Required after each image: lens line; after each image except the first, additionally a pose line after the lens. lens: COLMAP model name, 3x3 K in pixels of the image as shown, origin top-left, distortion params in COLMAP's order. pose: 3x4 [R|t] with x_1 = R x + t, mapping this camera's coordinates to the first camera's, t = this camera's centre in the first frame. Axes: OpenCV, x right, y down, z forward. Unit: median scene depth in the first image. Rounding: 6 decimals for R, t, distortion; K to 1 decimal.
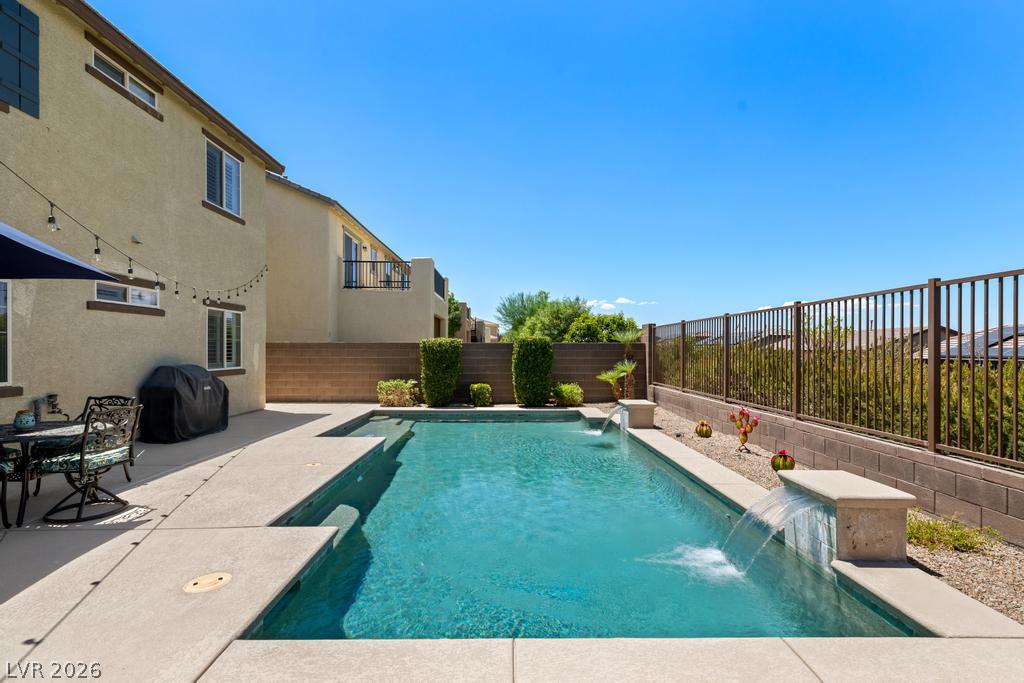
lens RADIAL K [[496.5, 0, 524.5], [0, 496.5, 350.0], [0, 0, 1]] dist [0.002154, 0.006910]
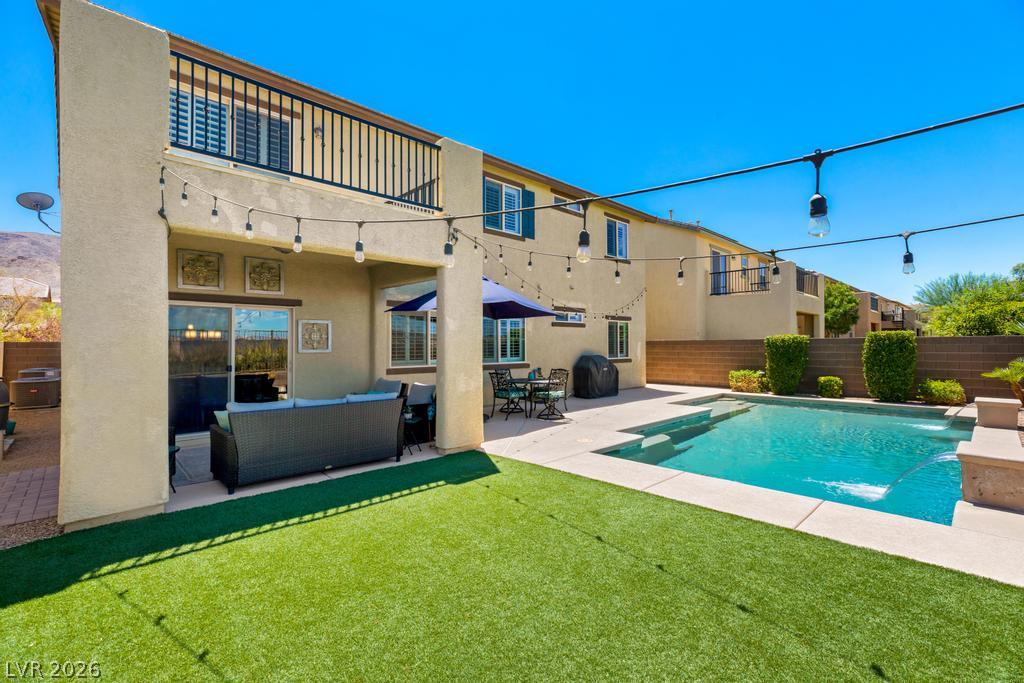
lens RADIAL K [[479.6, 0, 501.1], [0, 479.6, 337.8], [0, 0, 1]] dist [0.003275, 0.000342]
pose [[0.666022, -0.018800, -0.745695, 0.265386], [0.006276, 0.999788, -0.019601, 0.000163], [0.745905, 0.008375, 0.665999, -0.271272]]
